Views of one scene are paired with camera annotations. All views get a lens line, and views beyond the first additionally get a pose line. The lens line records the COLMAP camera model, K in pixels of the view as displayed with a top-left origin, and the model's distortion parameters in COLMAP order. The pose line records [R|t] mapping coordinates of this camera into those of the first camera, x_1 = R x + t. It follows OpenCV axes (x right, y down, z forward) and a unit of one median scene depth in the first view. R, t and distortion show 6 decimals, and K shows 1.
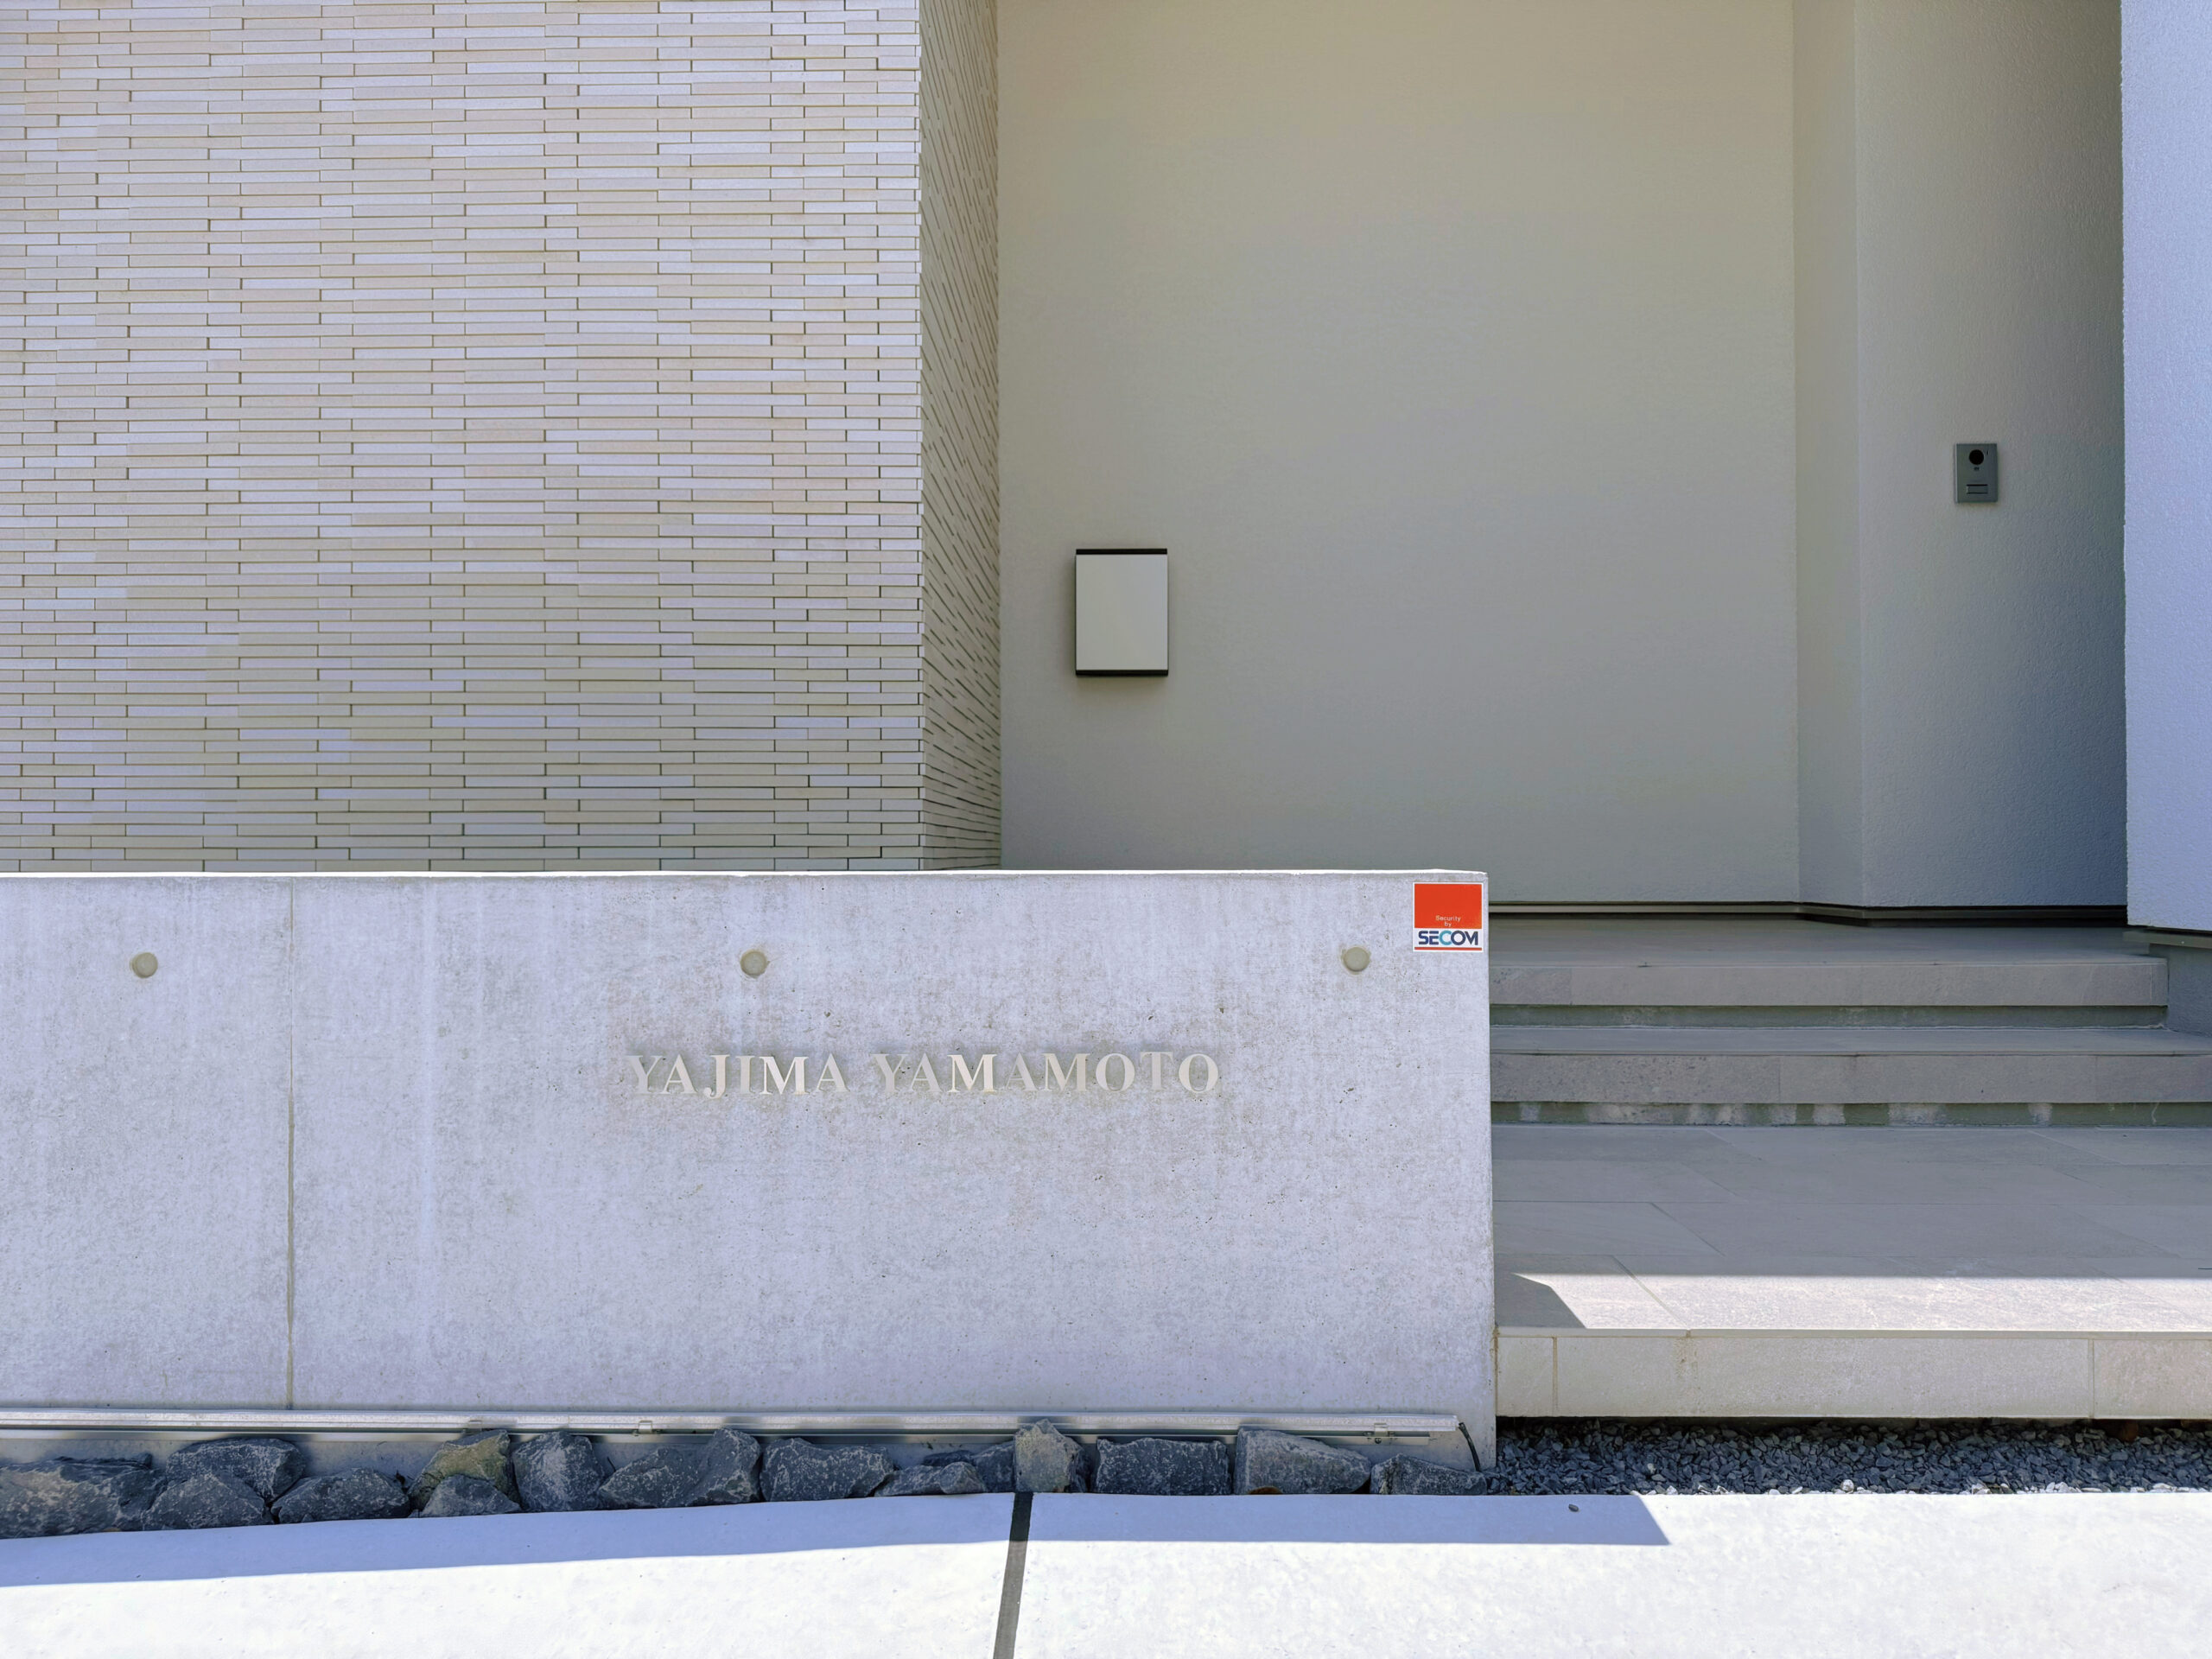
lens RADIAL K [[1545.6, 0, 1132.7], [0, 1545.6, 832.1], [0, 0, 1]] dist [0.101961, -0.165780]
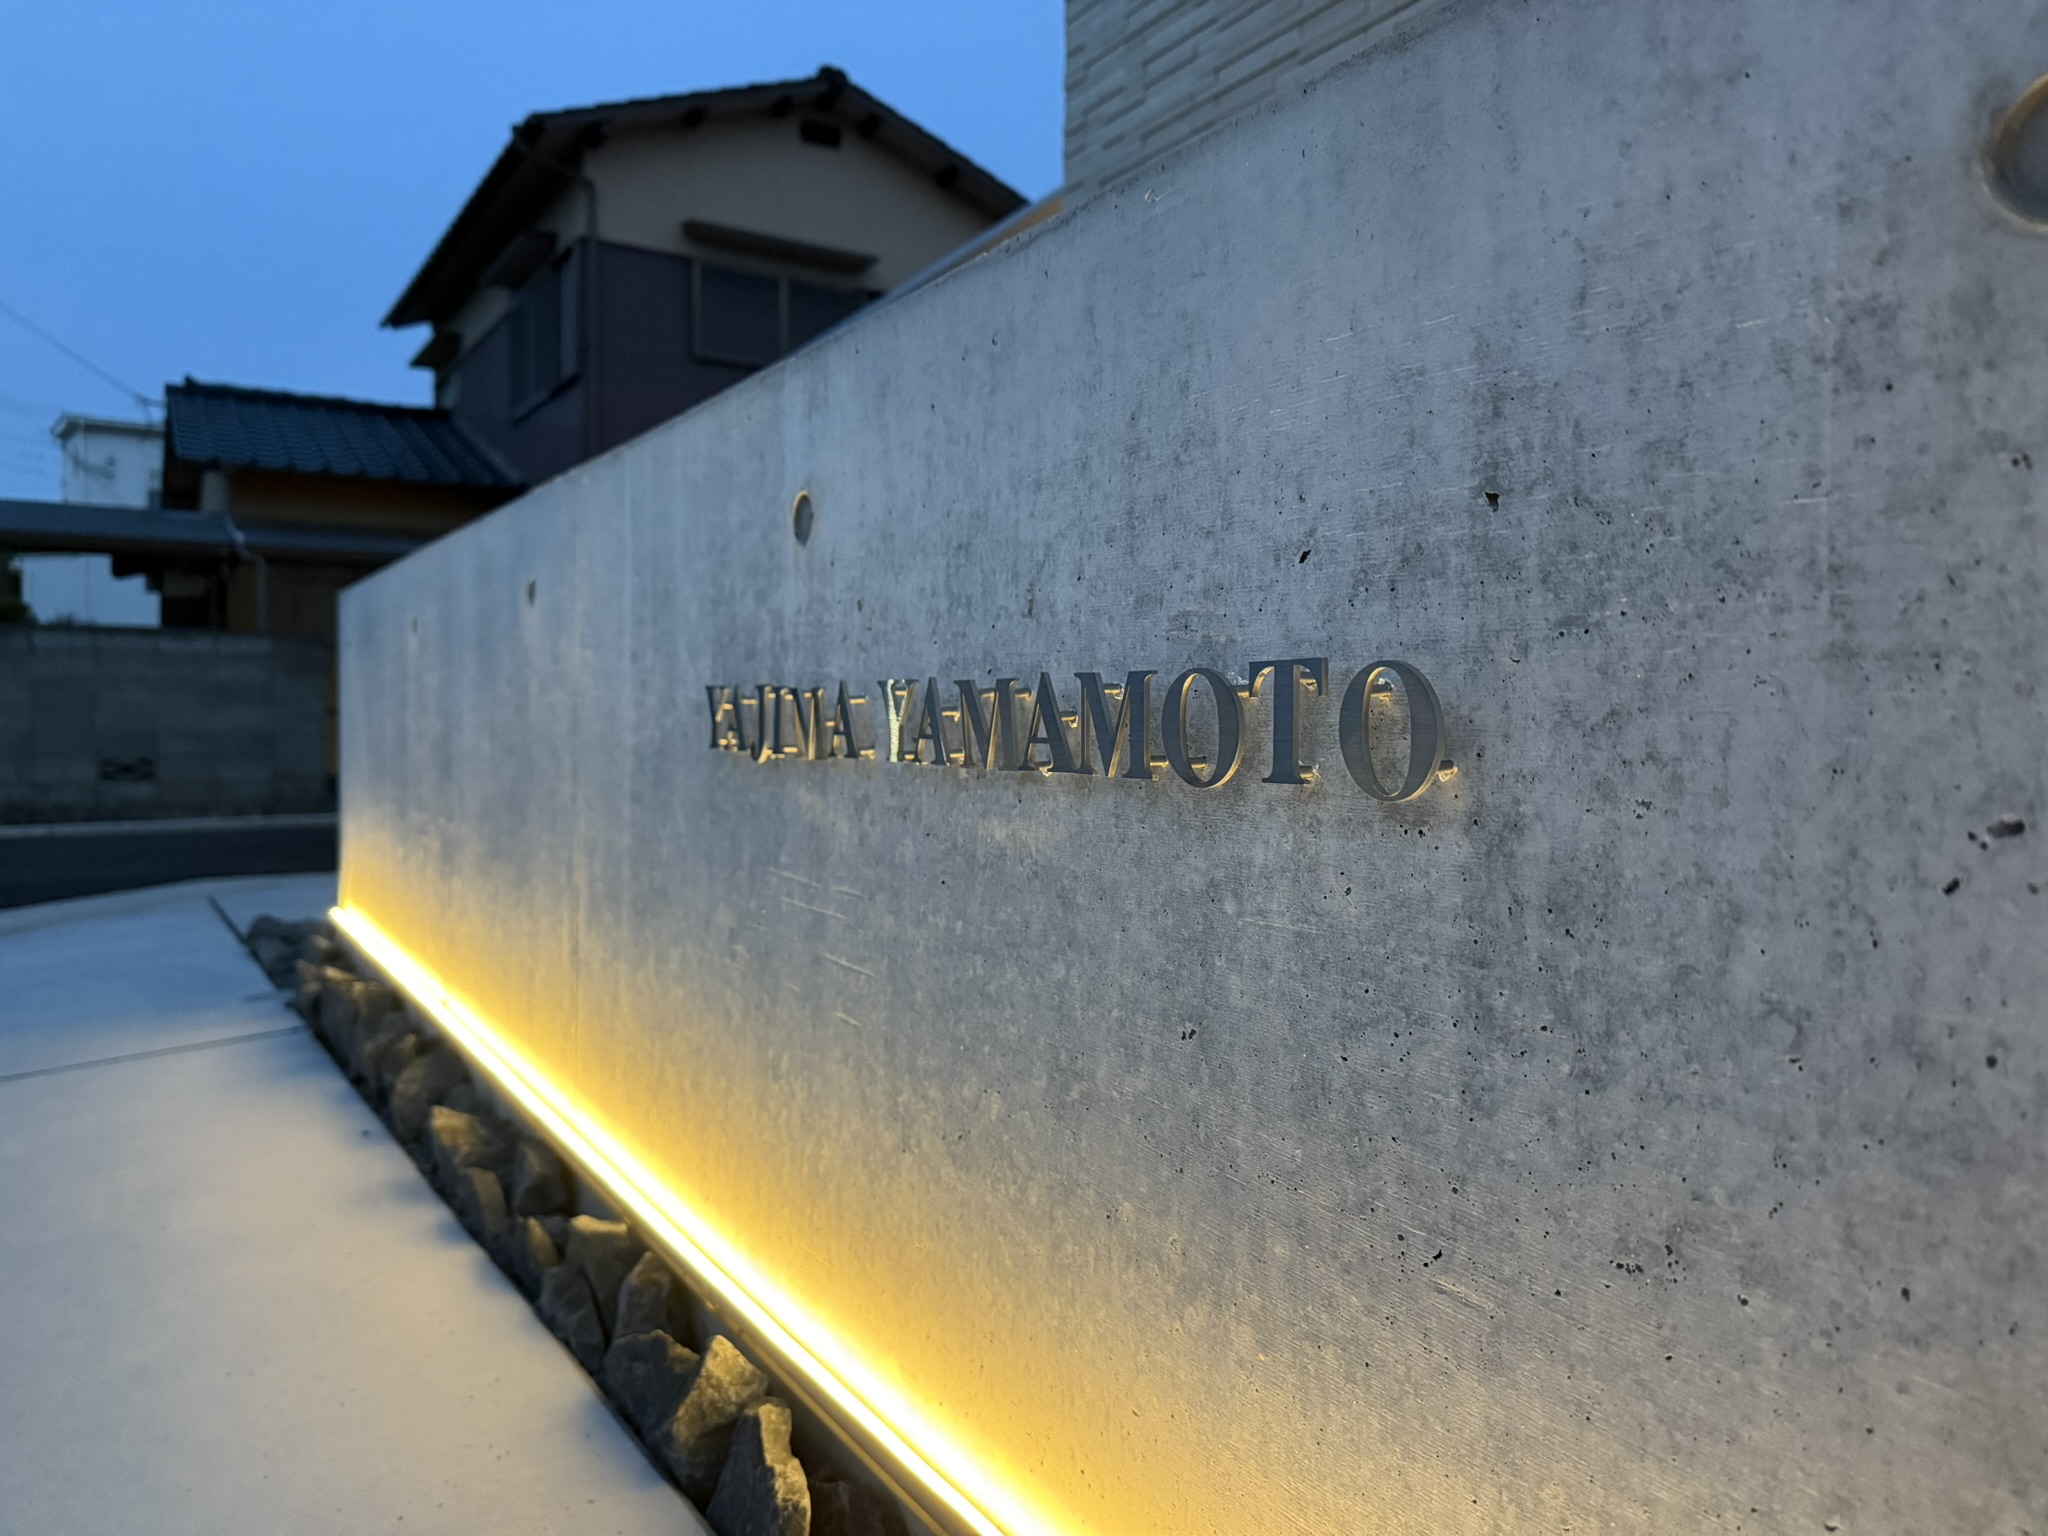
lens RADIAL K [[1431.0, 0, 1048.7], [0, 1431.0, 770.4], [0, 0, 1]] dist [0.101961, -0.165780]
pose [[0.553194, 0.037543, -0.832206, 0.223102], [0.003423, 0.998873, 0.047337, 0.148826], [0.833045, -0.029035, 0.552443, 0.797902]]
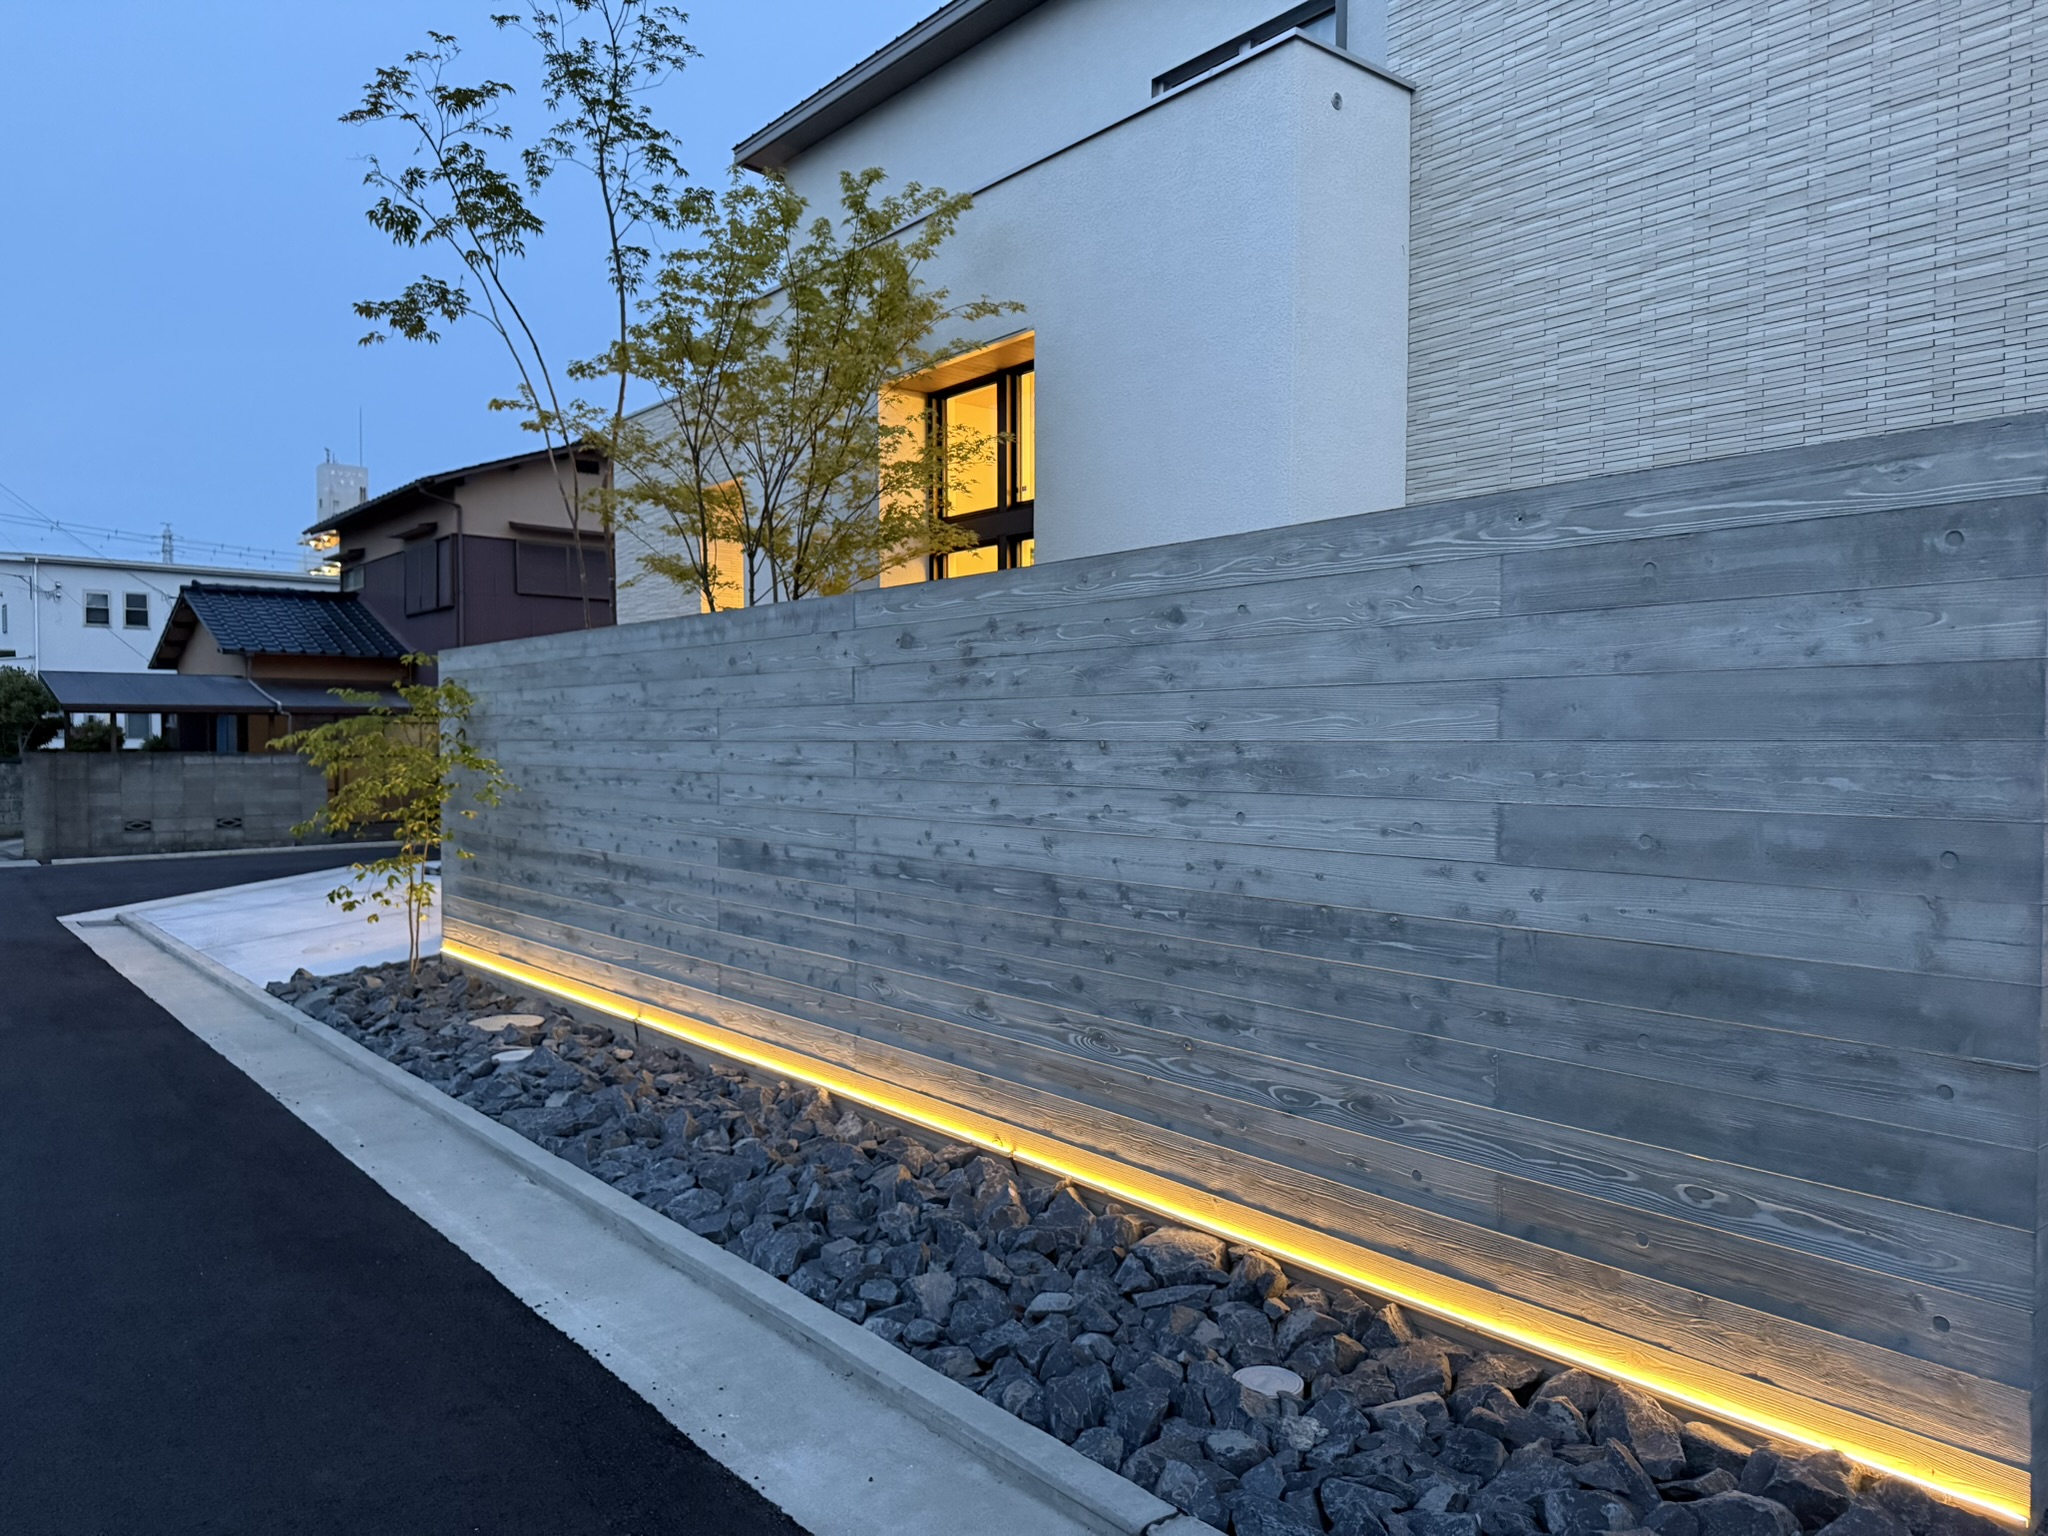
lens RADIAL K [[1421.4, 0, 1024.0], [0, 1421.4, 768.0], [0, 0, 1]] dist [0.110417, -0.165921]
pose [[0.640945, 0.016694, -0.767405, 6.910627], [0.013635, 0.999358, 0.033128, -0.375524], [0.767465, -0.031697, 0.640306, -1.792822]]
